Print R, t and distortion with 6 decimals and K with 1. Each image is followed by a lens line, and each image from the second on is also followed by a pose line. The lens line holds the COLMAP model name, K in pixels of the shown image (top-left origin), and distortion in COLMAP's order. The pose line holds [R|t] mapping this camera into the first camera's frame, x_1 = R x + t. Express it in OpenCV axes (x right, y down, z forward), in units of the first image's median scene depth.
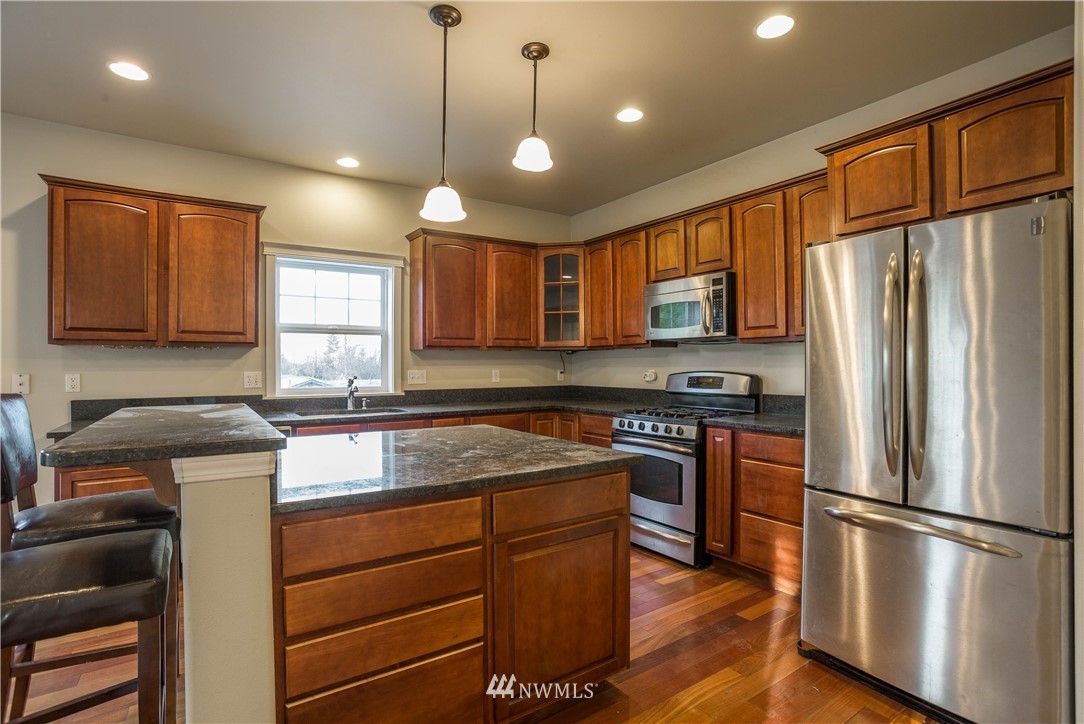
lens RADIAL K [[530.6, 0, 536.6], [0, 530.6, 361.8], [0, 0, 1]] dist [-0.027877, 0.000722]
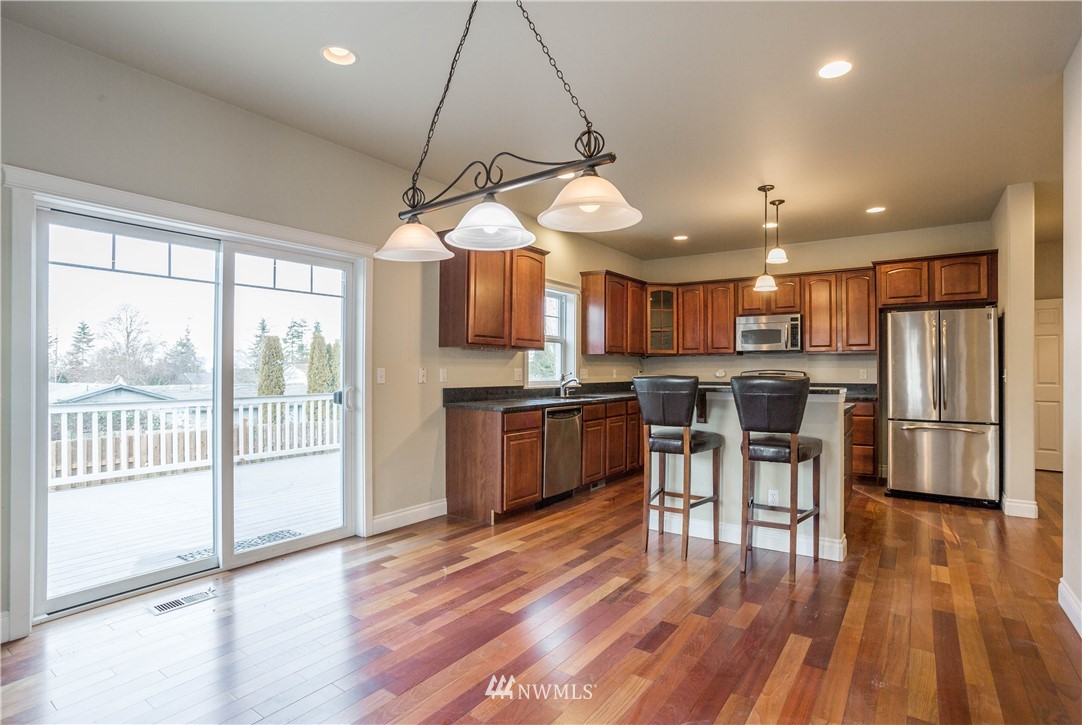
lens RADIAL K [[536.8, 0, 544.7], [0, 536.8, 371.5], [0, 0, 1]] dist [-0.039779, 0.001075]
pose [[0.932663, 0.004913, 0.360715, -1.036215], [-0.007812, 0.999948, 0.006579, 0.017920], [-0.360664, -0.008954, 0.932653, -0.351560]]
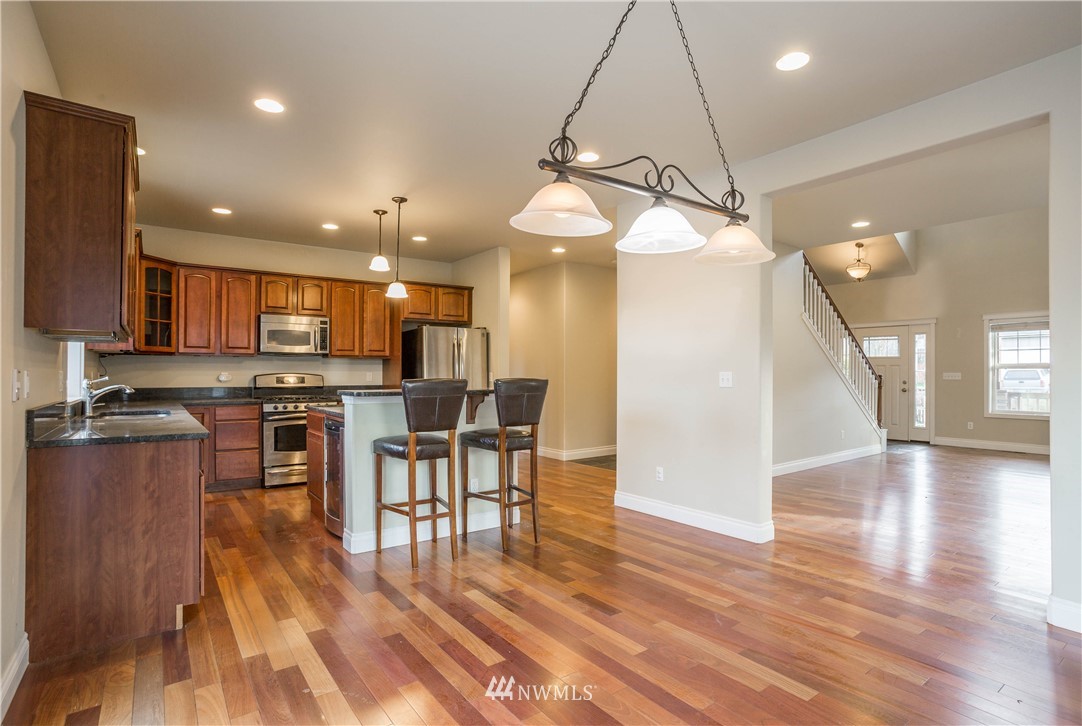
lens RADIAL K [[536.8, 0, 544.7], [0, 536.8, 372.0], [0, 0, 1]] dist [-0.039779, 0.001075]
pose [[-0.039637, 0.006806, 0.999191, -1.424943], [-0.006051, 0.999957, -0.007051, 0.022699], [-0.999196, -0.006326, -0.039594, 0.306622]]
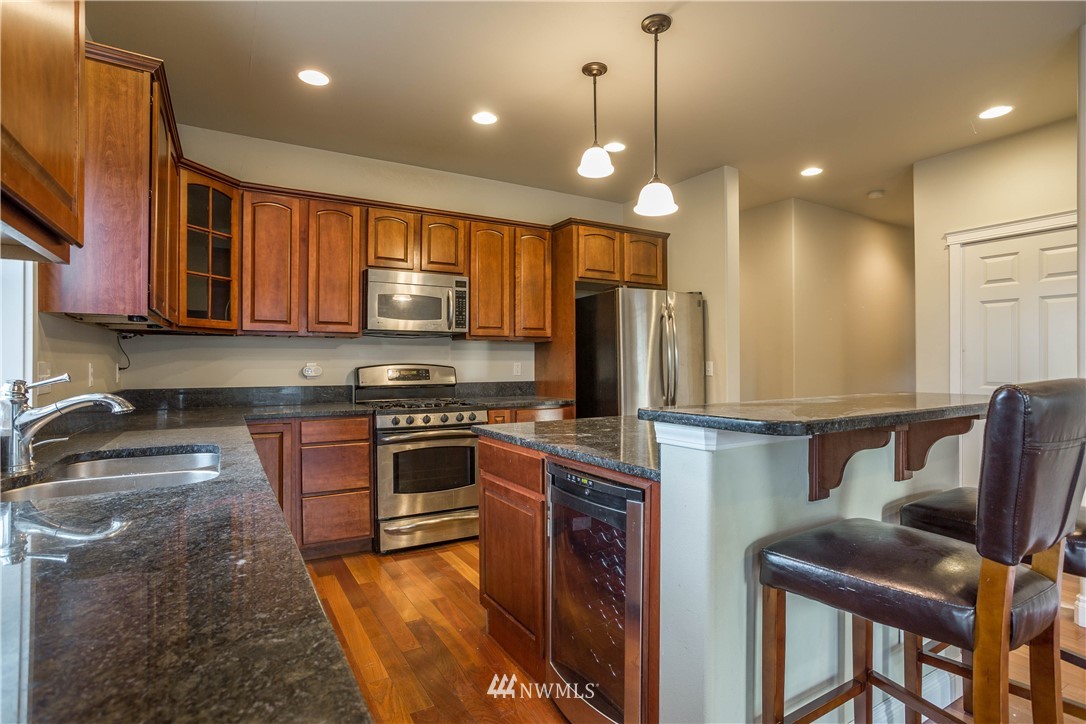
lens RADIAL K [[546.9, 0, 550.2], [0, 546.9, 361.9], [0, 0, 1]] dist [-0.050691, 0.000347]
pose [[0.054185, 0.007928, 0.998499, -0.779875], [-0.003534, 0.999964, -0.007748, 0.023019], [-0.998525, -0.003109, 0.054211, 0.709837]]
